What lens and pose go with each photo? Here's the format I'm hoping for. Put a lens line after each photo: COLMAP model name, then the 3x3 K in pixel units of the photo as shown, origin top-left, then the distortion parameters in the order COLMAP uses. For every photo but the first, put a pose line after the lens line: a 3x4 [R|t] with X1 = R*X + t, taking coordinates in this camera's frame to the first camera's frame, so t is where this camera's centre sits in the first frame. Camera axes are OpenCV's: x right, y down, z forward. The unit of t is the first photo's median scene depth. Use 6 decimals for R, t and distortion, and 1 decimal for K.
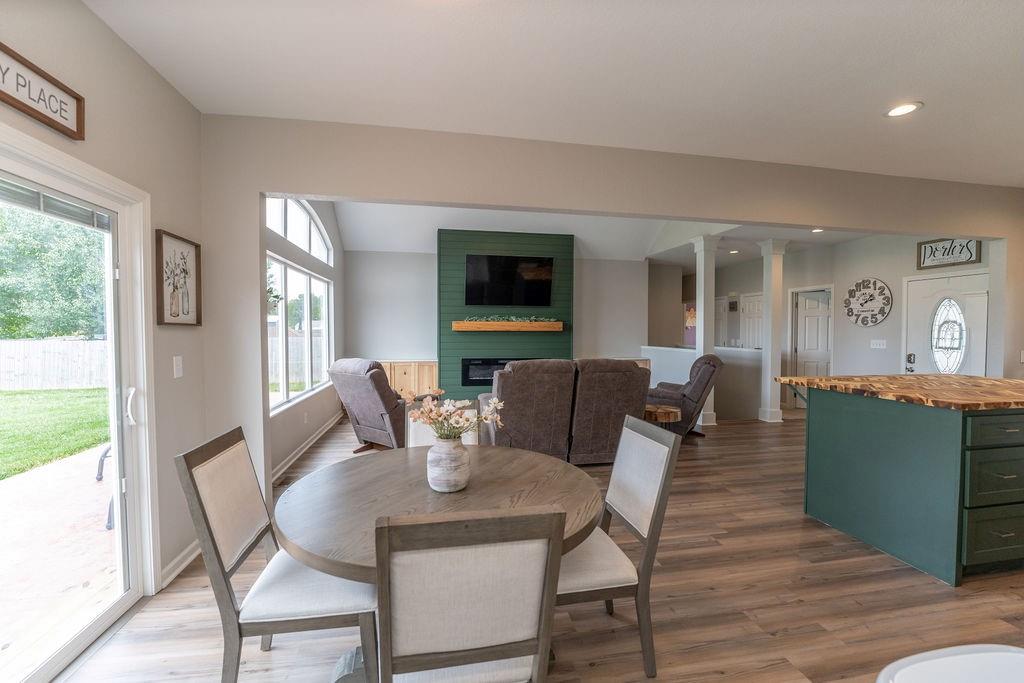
lens RADIAL K [[424.7, 0, 507.9], [0, 424.7, 338.4], [0, 0, 1]] dist [-0.018825, 0.000633]
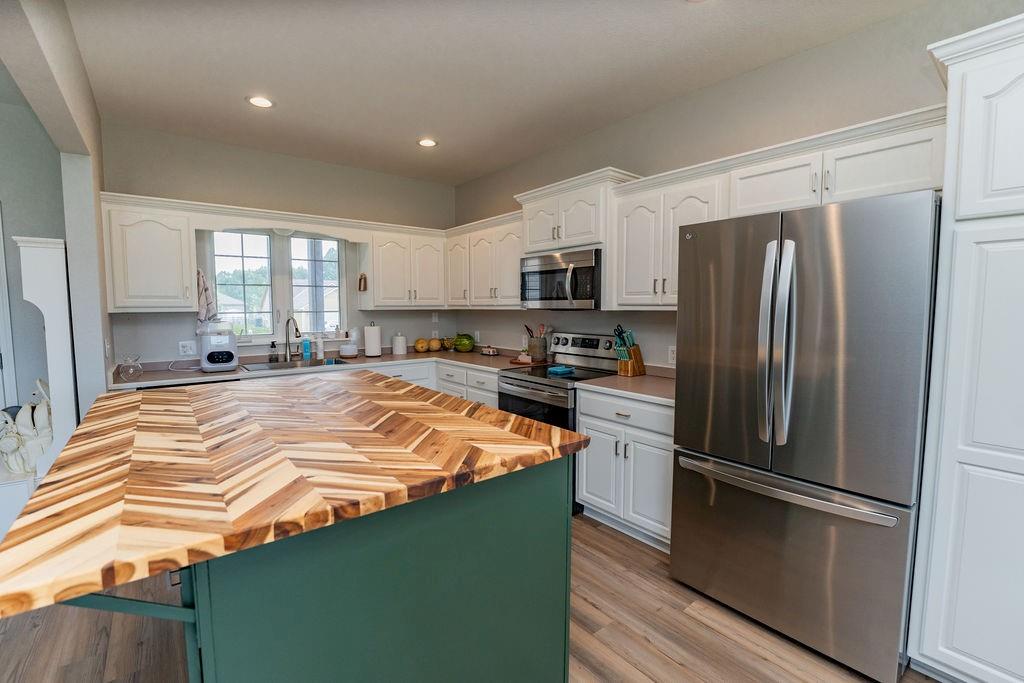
lens RADIAL K [[441.8, 0, 507.1], [0, 441.8, 339.1], [0, 0, 1]] dist [-0.025412, 0.001161]
pose [[-0.473614, -0.071078, 0.877860, 0.252554], [0.018980, 0.995683, 0.090858, -0.014881], [-0.880528, 0.059693, -0.470220, 0.568482]]
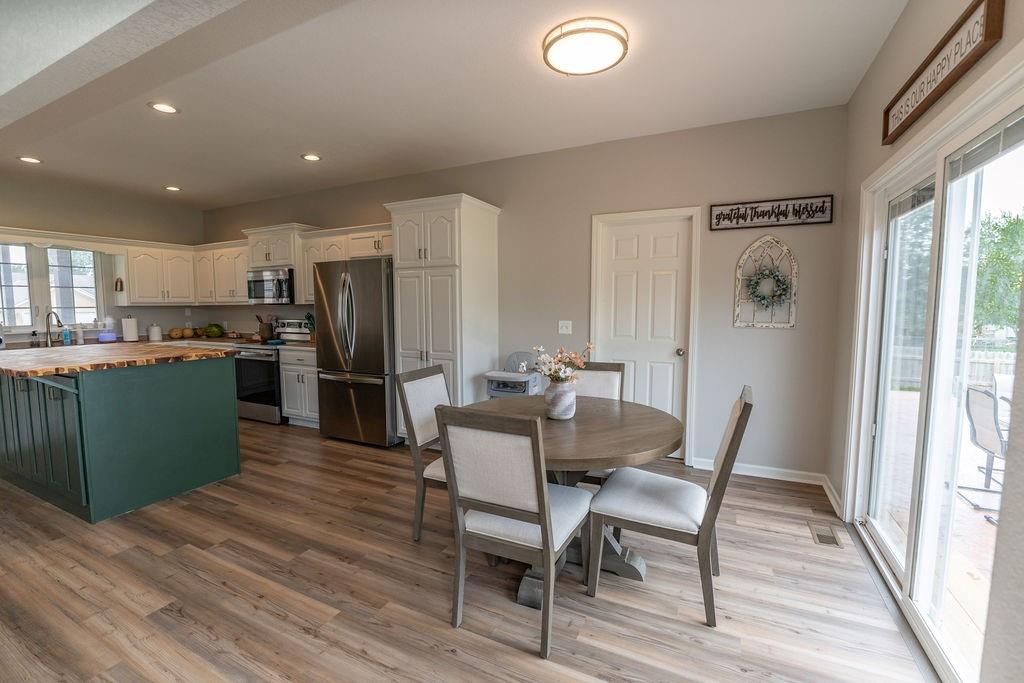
lens RADIAL K [[441.8, 0, 507.1], [0, 441.8, 339.1], [0, 0, 1]] dist [-0.025412, 0.001161]
pose [[-0.801091, -0.049384, 0.596501, -0.261812], [0.013475, 0.994850, 0.100460, -0.012247], [-0.598390, 0.088515, -0.796300, 0.693168]]
